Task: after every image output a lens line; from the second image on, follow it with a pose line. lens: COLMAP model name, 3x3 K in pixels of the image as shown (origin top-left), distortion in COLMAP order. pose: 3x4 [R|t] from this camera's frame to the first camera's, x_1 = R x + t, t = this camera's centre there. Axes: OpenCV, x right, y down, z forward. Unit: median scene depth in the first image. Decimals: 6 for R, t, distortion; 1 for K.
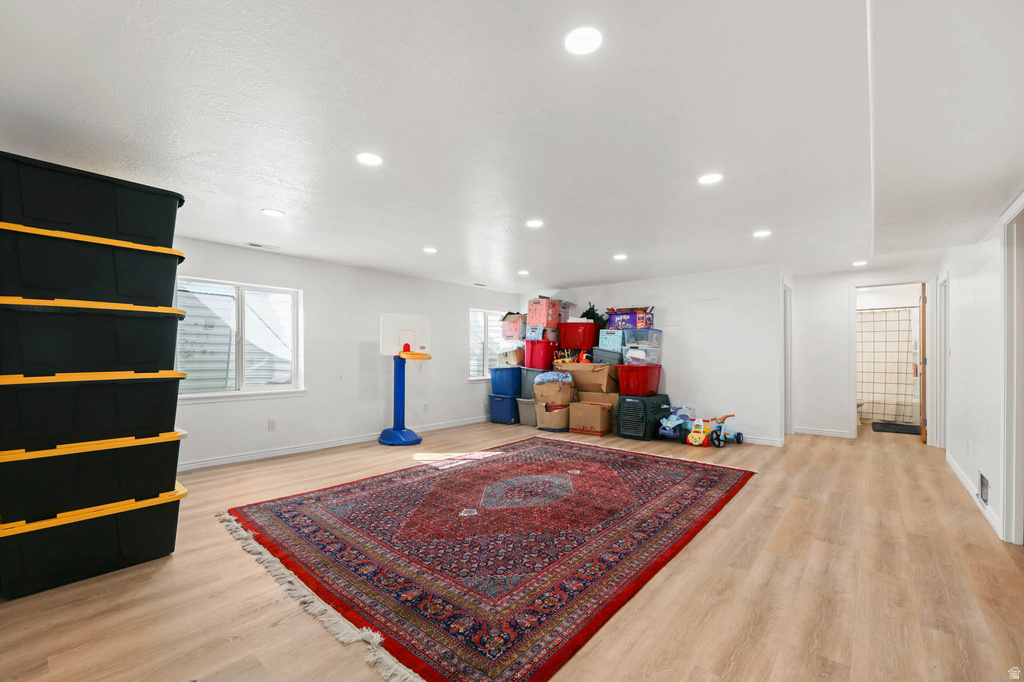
lens RADIAL K [[421.4, 0, 511.0], [0, 421.4, 346.4], [0, 0, 1]] dist [-0.002659, -0.000065]
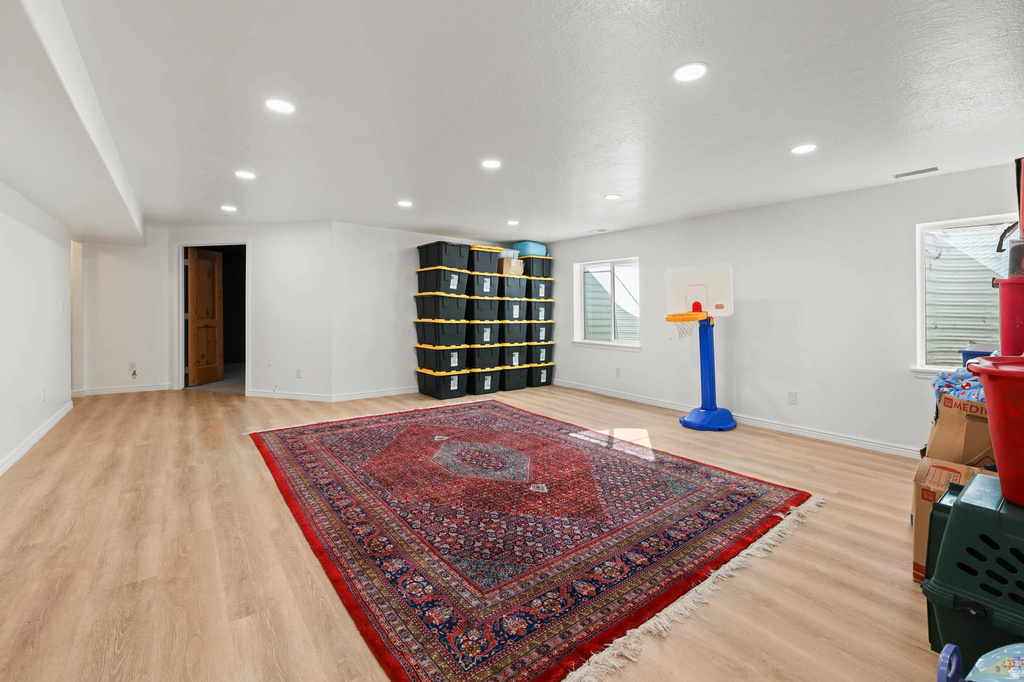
lens RADIAL K [[420.9, 0, 505.1], [0, 420.9, 320.0], [0, 0, 1]] dist [-0.001887, -0.000273]
pose [[-0.194727, 0.013898, -0.980759, 1.038915], [0.006651, 0.999895, 0.012848, 0.026838], [0.980835, -0.004021, -0.194799, 1.375694]]
